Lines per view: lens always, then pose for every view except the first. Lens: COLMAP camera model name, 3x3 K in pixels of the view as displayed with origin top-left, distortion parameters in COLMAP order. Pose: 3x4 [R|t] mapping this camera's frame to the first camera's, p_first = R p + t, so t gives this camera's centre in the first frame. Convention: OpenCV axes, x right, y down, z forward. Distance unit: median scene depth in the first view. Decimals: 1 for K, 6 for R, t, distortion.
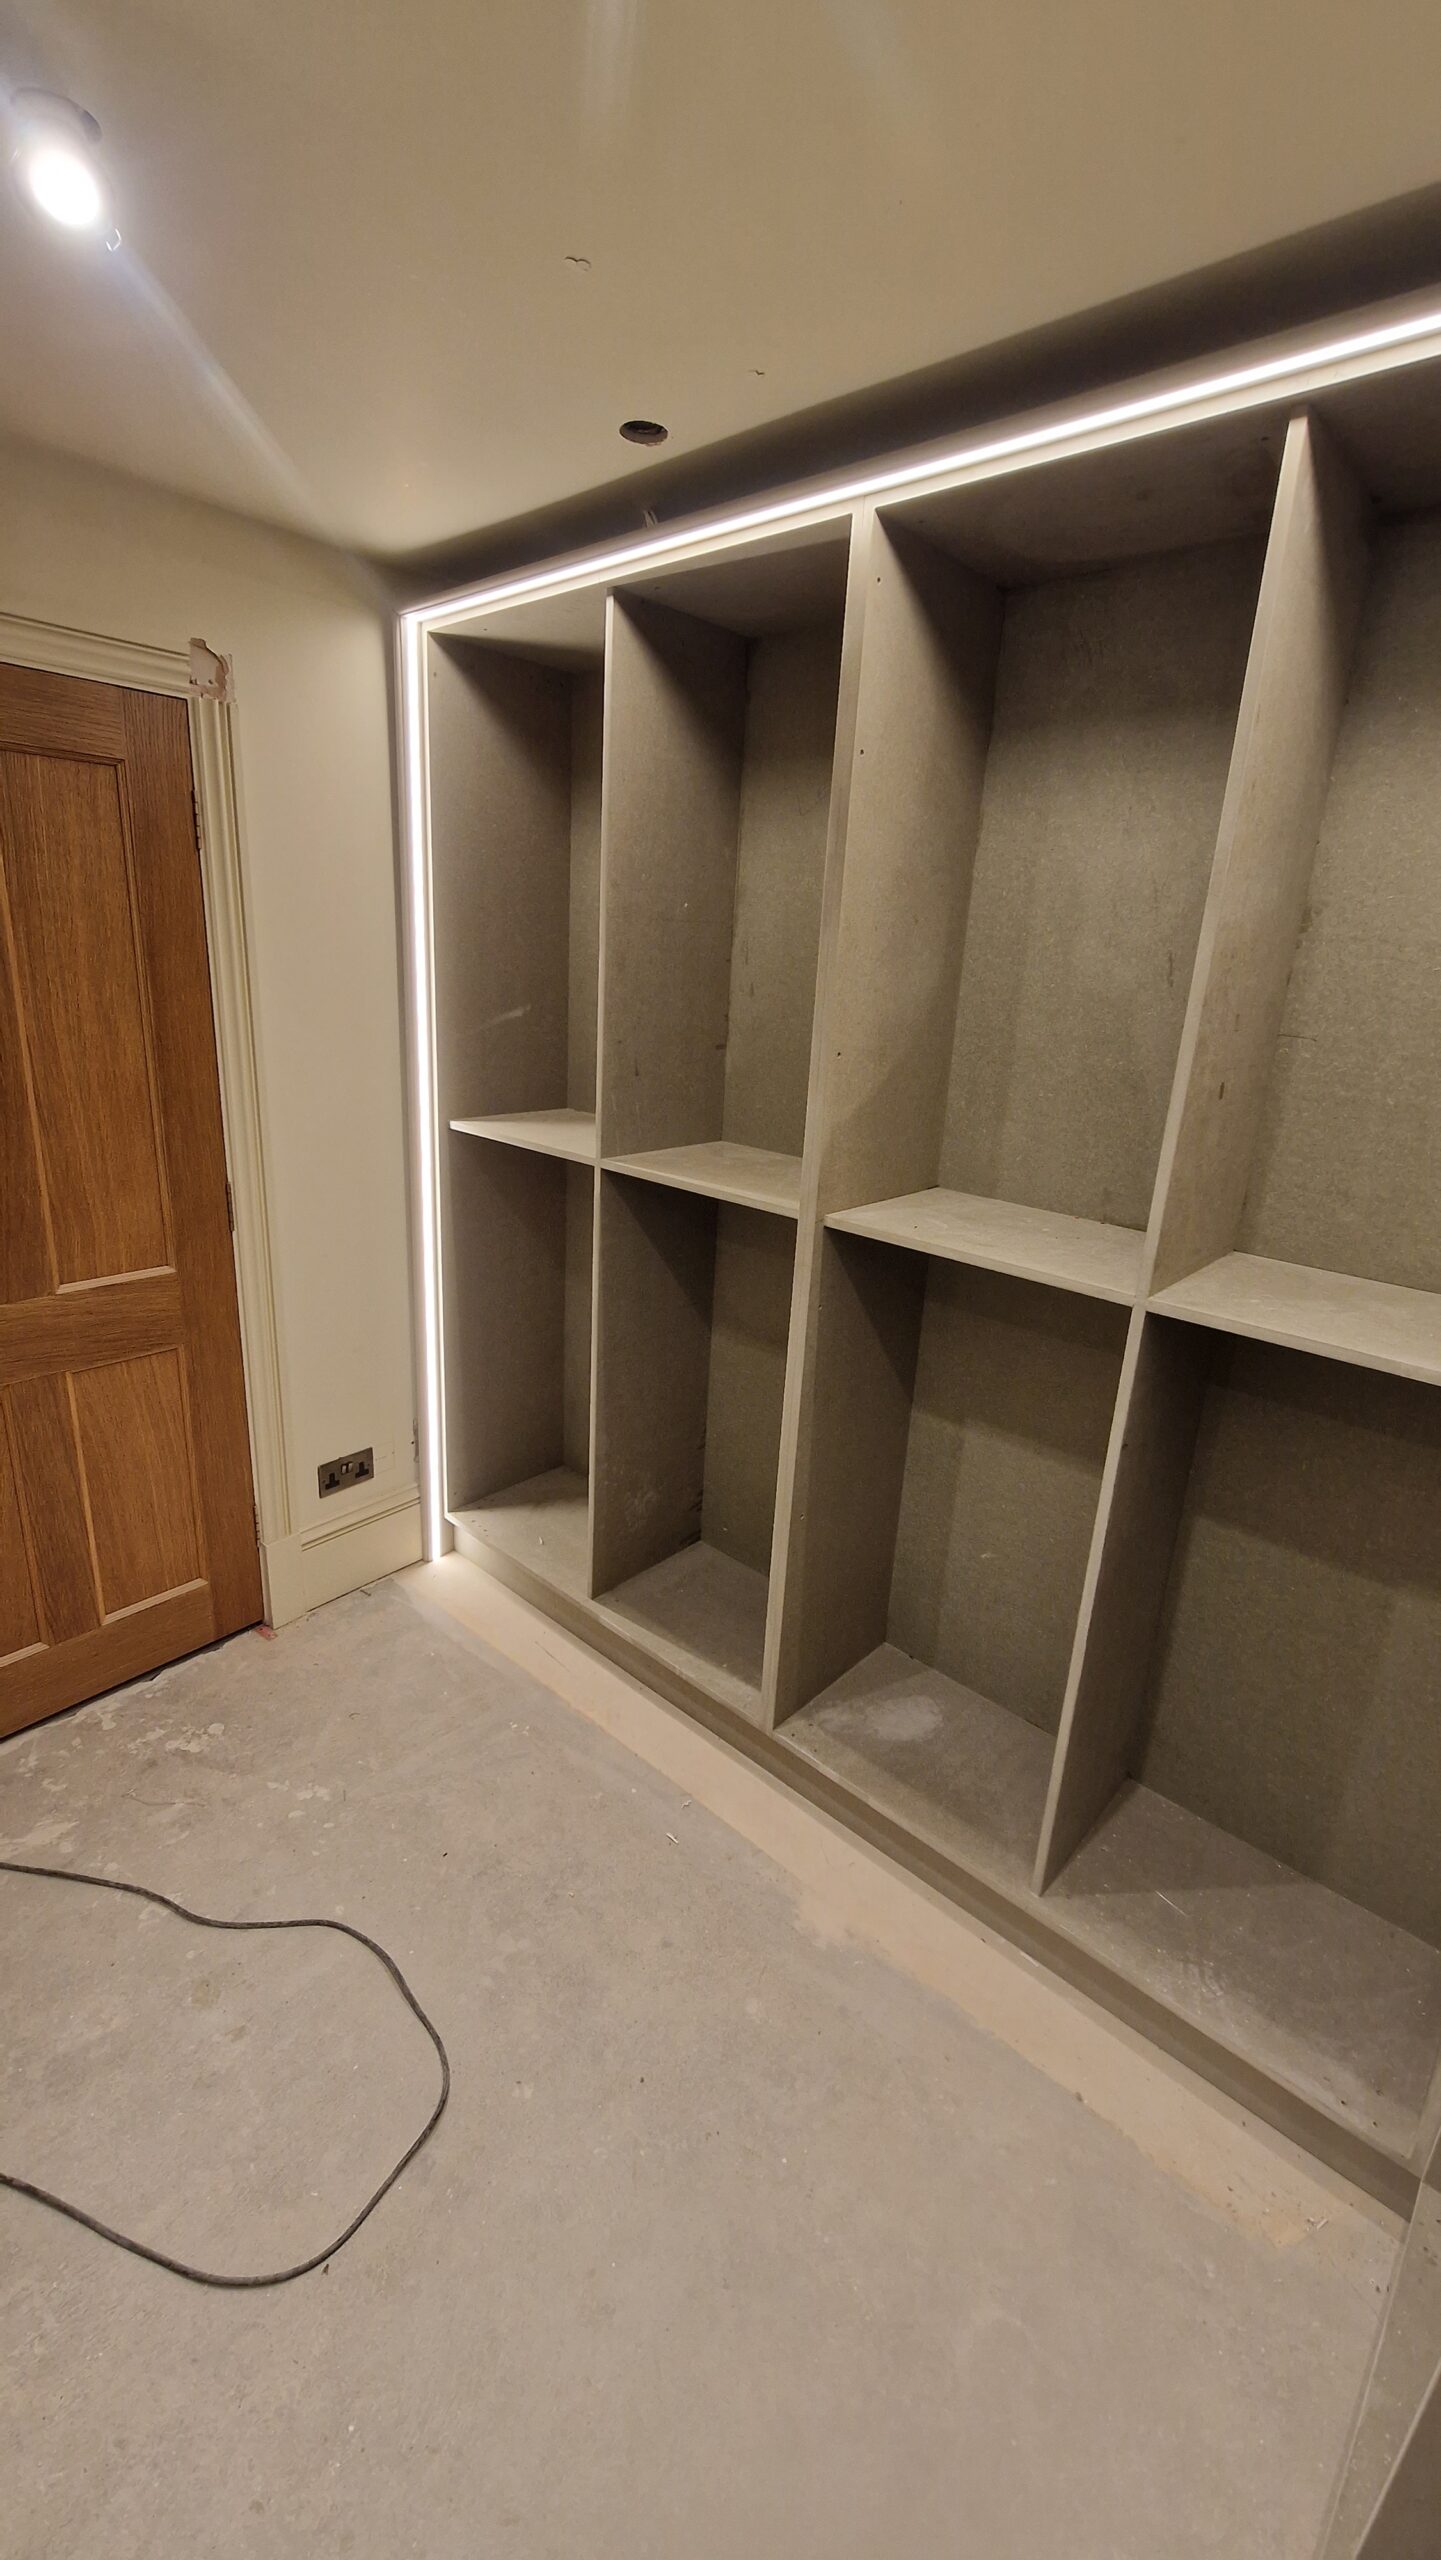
lens RADIAL K [[1033.1, 0, 713.9], [0, 1033.1, 1260.5], [0, 0, 1]] dist [0.012627, -0.010087]
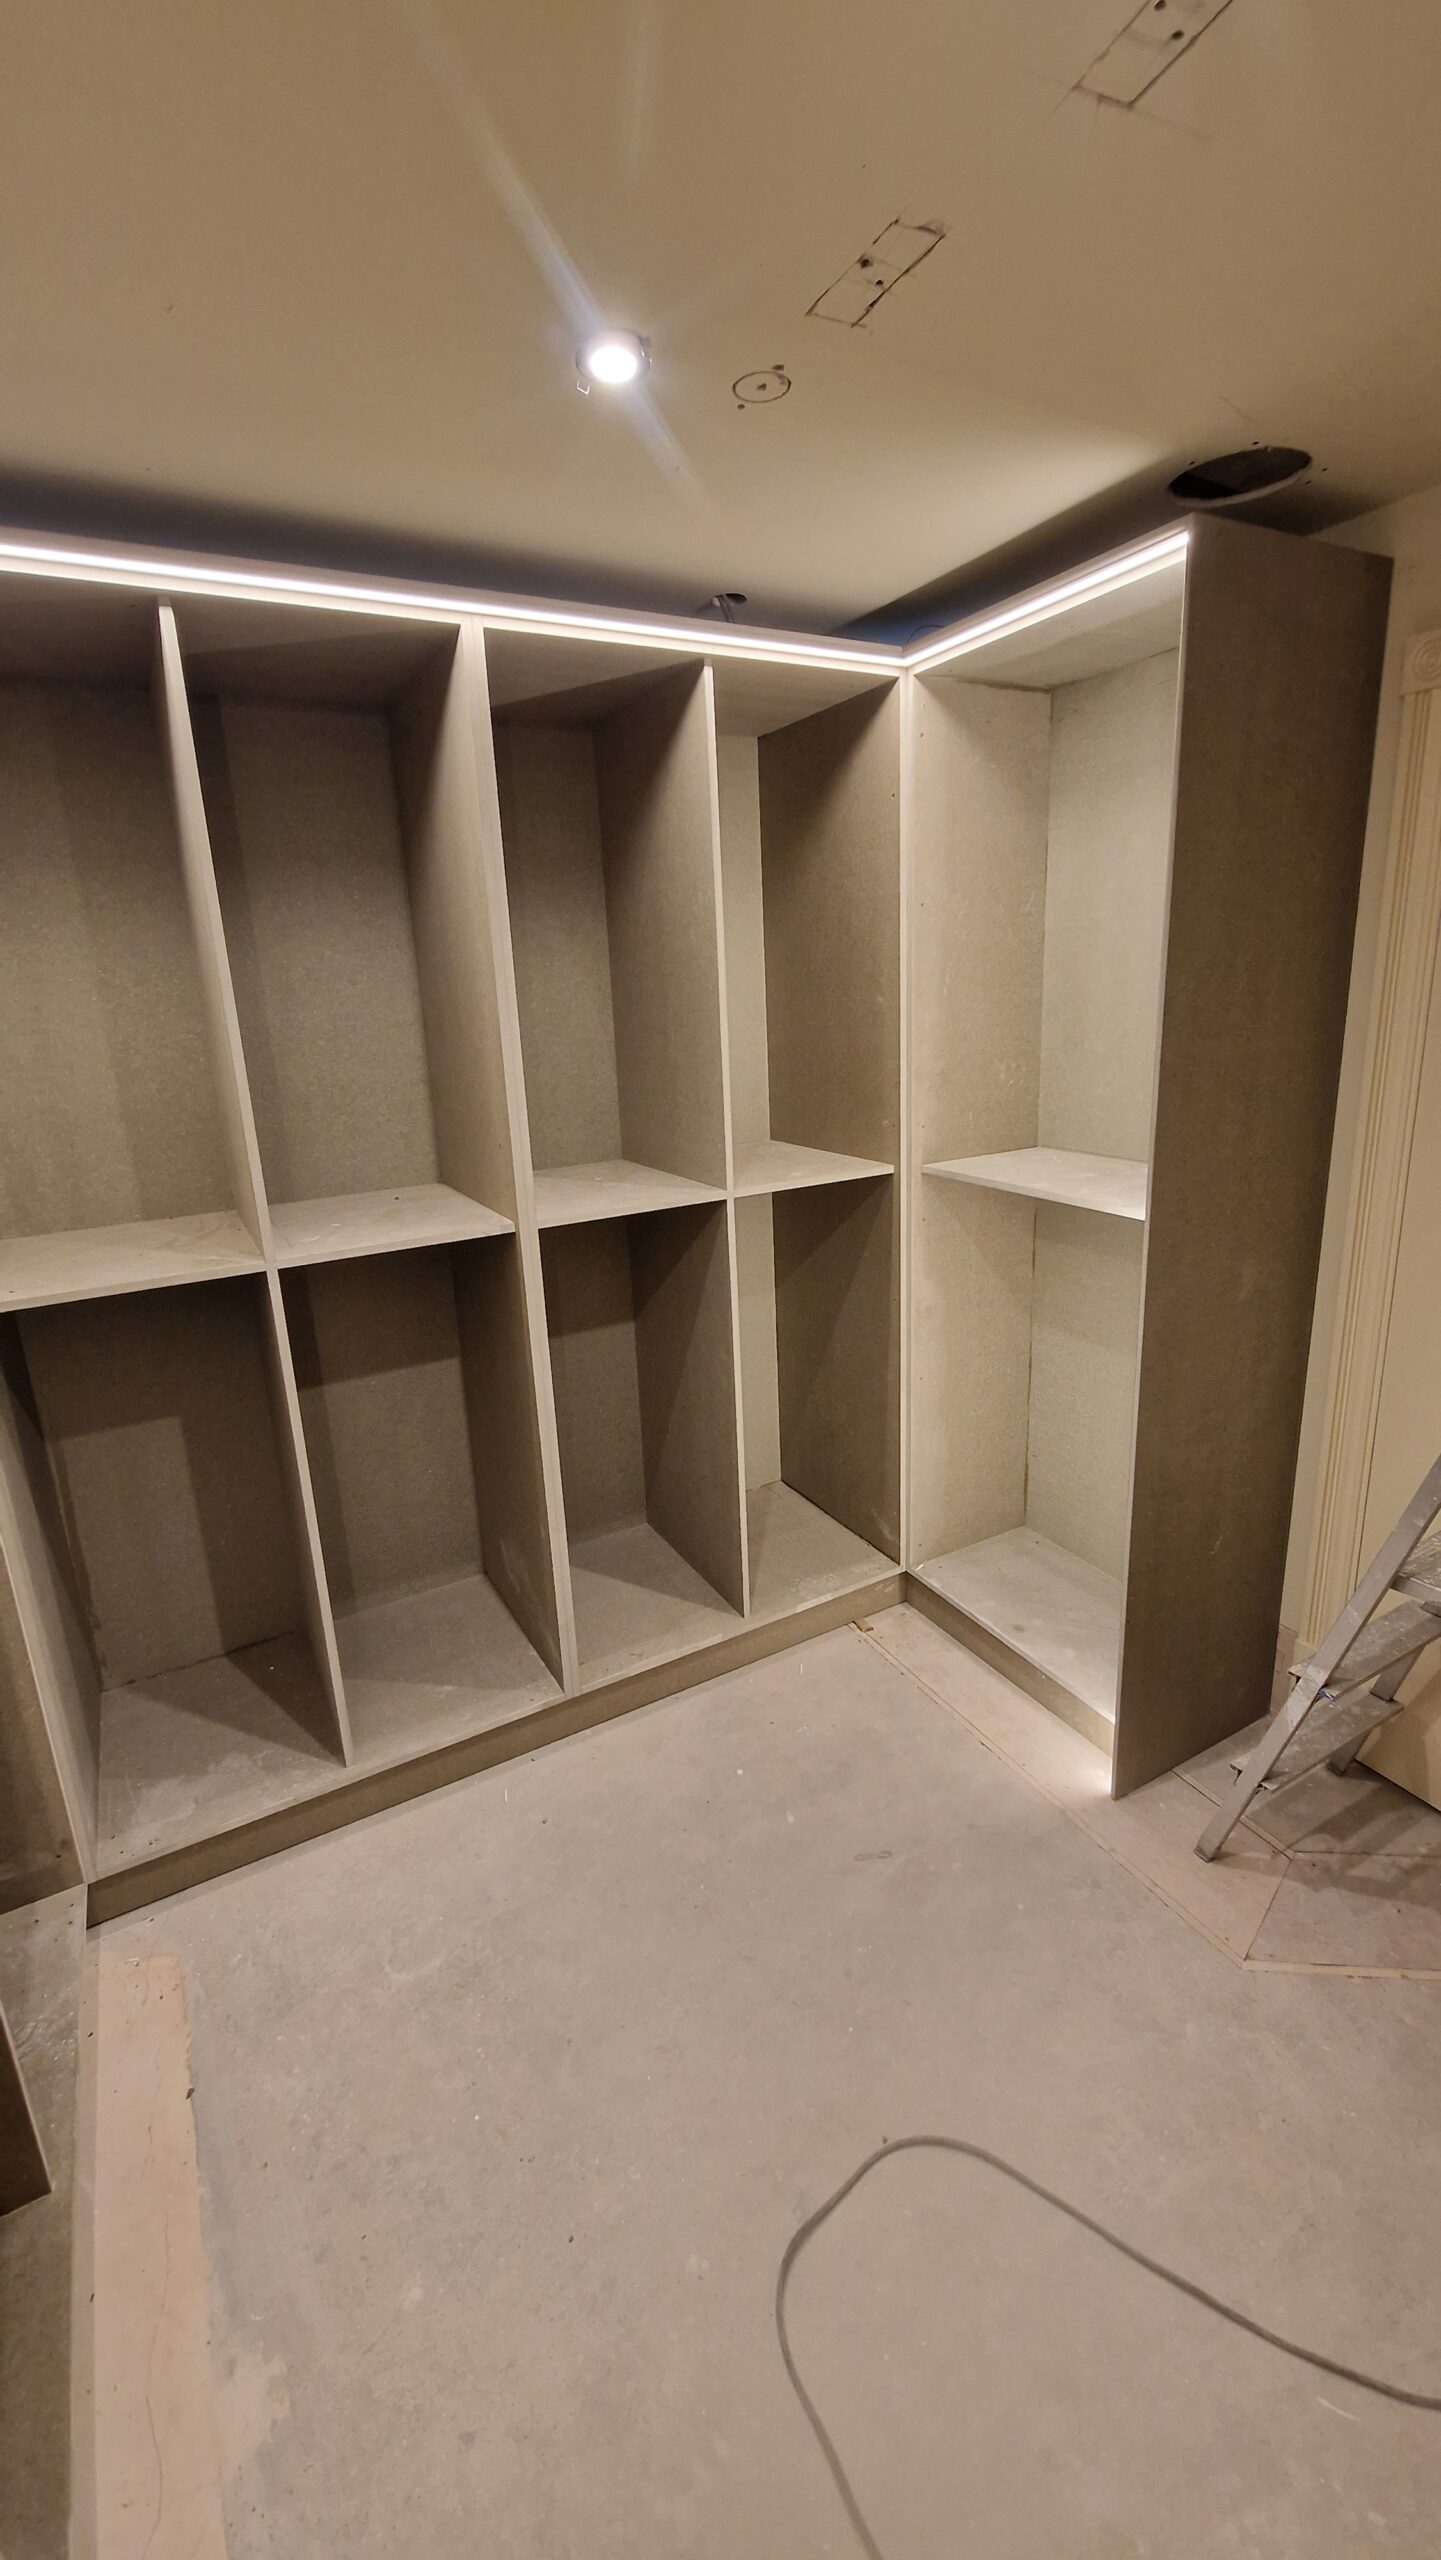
lens RADIAL K [[1033.1, 0, 713.9], [0, 1033.1, 1260.5], [0, 0, 1]] dist [0.012627, -0.010087]
pose [[-0.948919, -0.087413, 0.303168, -0.353076], [0.087728, 0.849872, 0.519635, -0.359757], [-0.303077, 0.519688, -0.798792, 1.132181]]
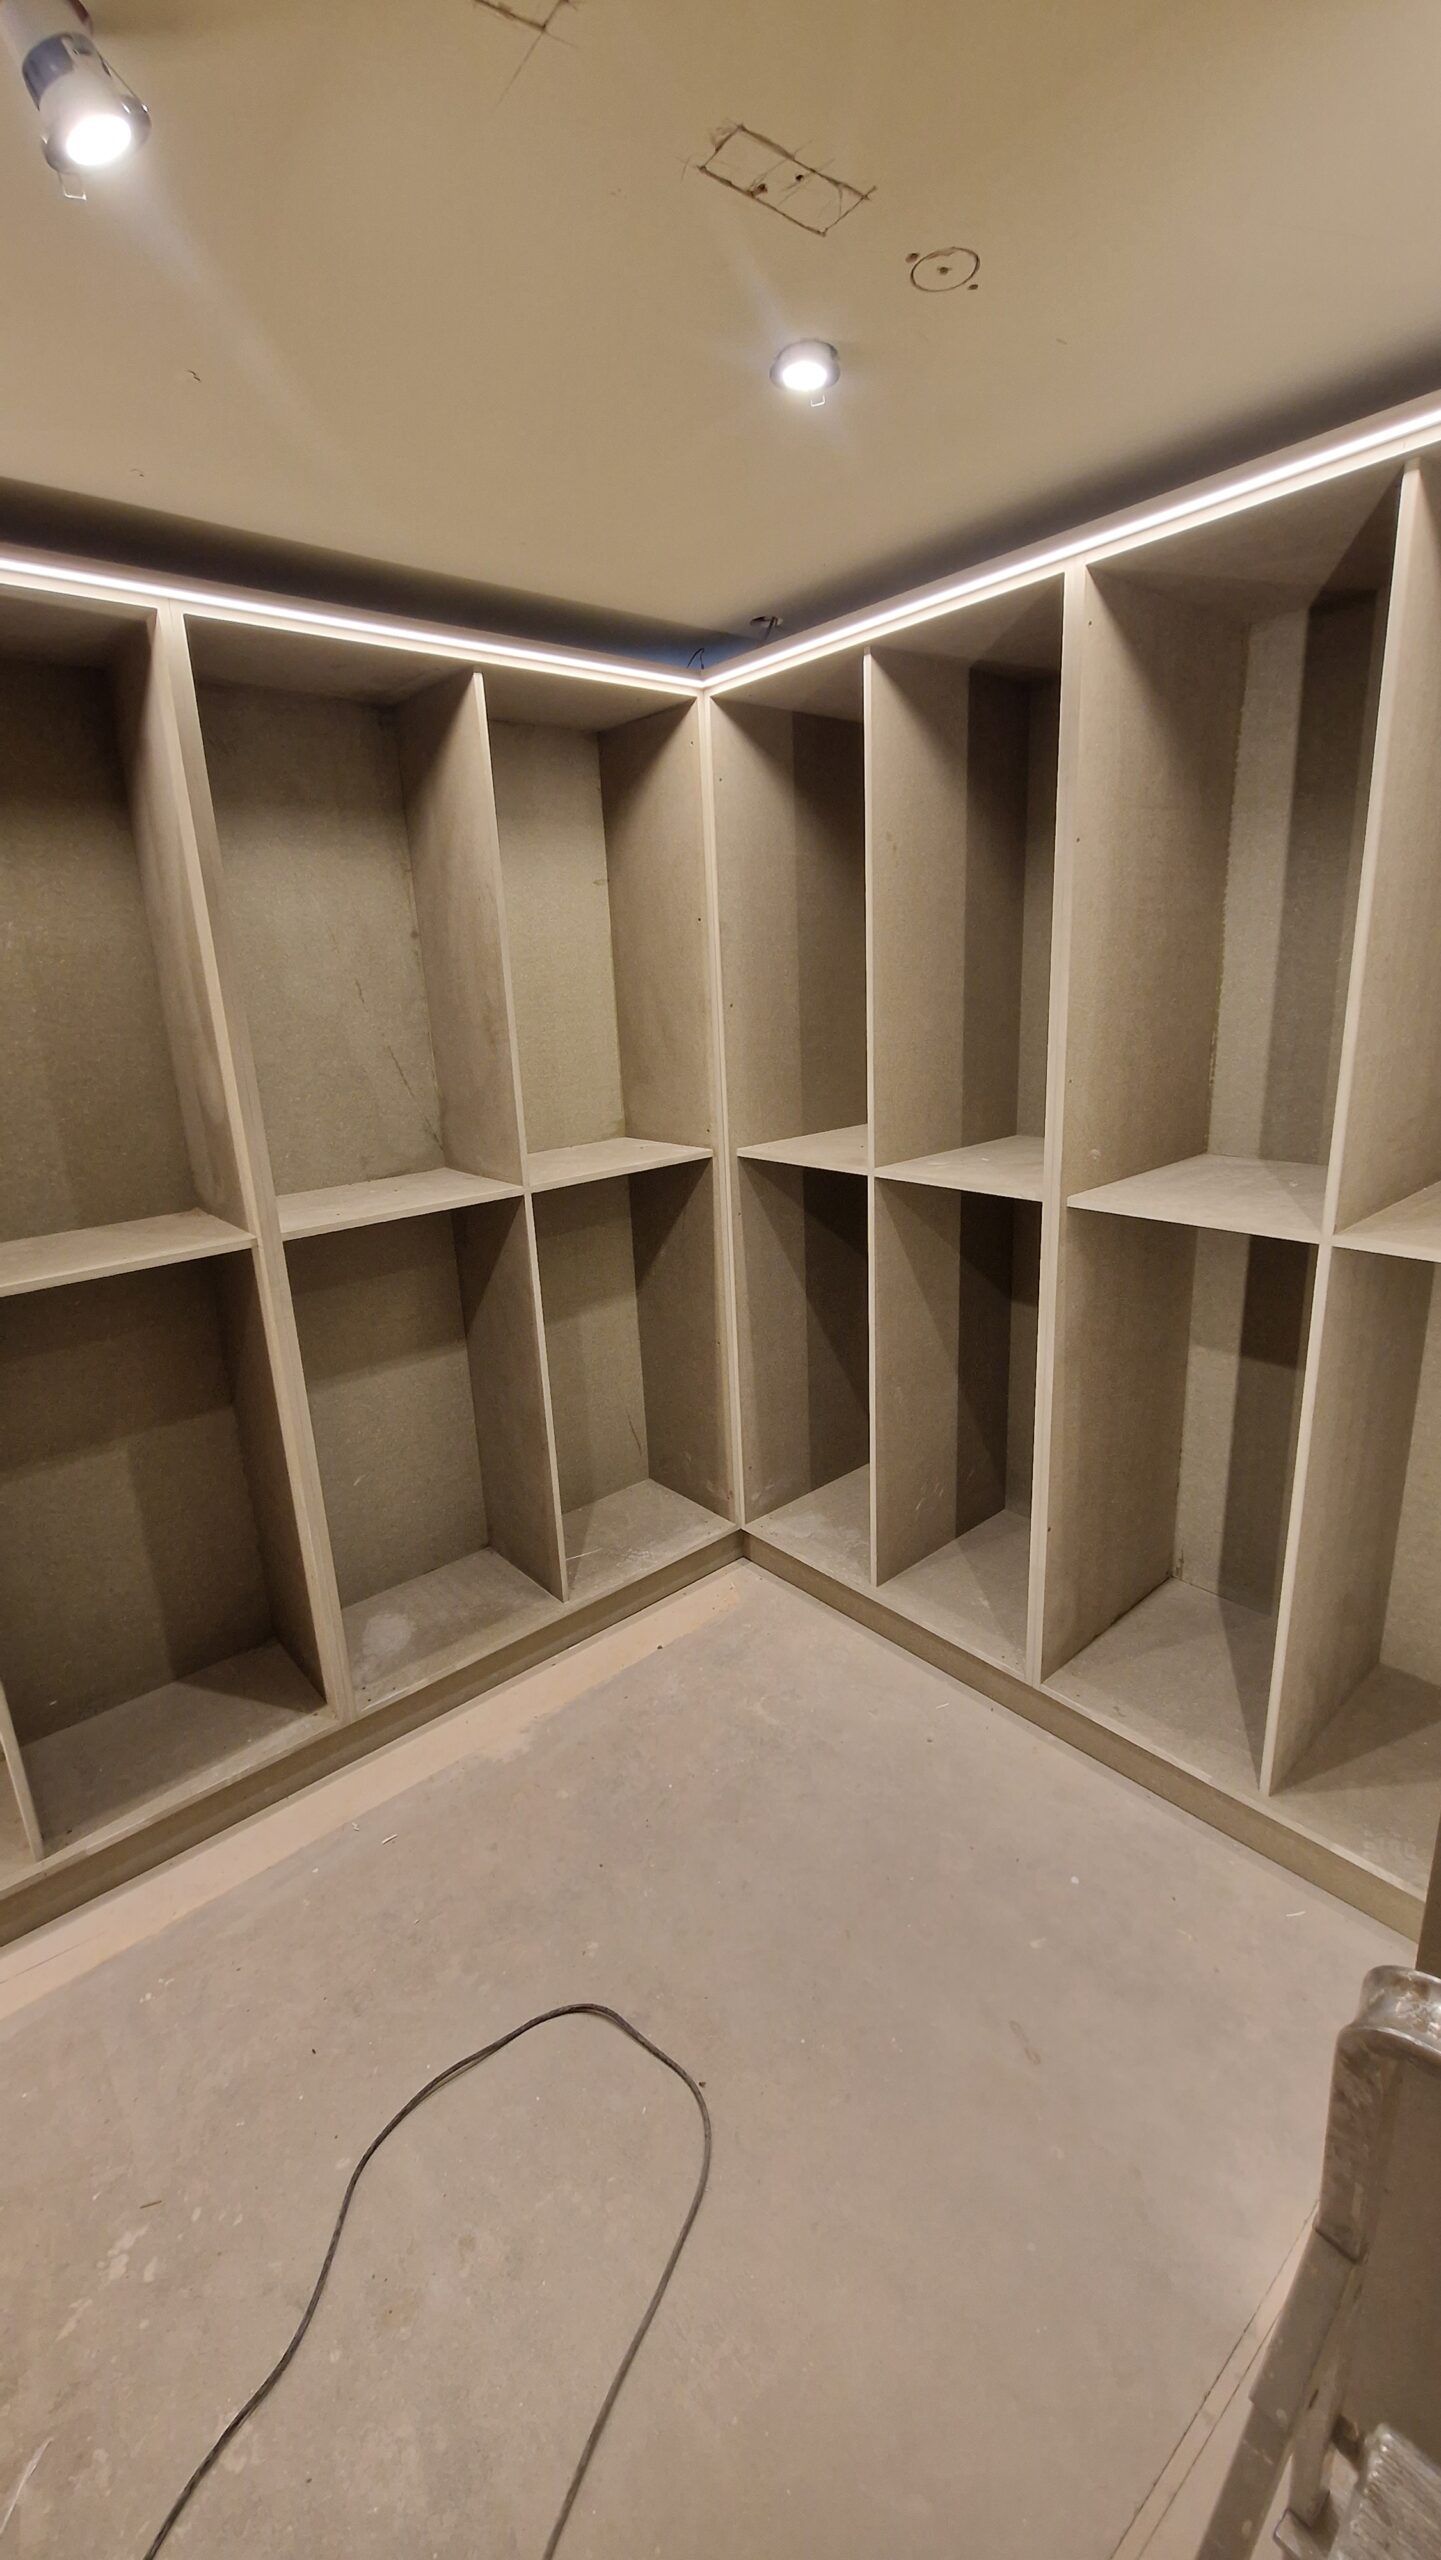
lens RADIAL K [[1033.1, 0, 713.9], [0, 1033.1, 1260.5], [0, 0, 1]] dist [0.012627, -0.010087]
pose [[0.115294, -0.320260, 0.940287, -0.927791], [0.332317, 0.904491, 0.267321, -0.165184], [-0.936094, 0.281653, 0.210711, 0.355799]]
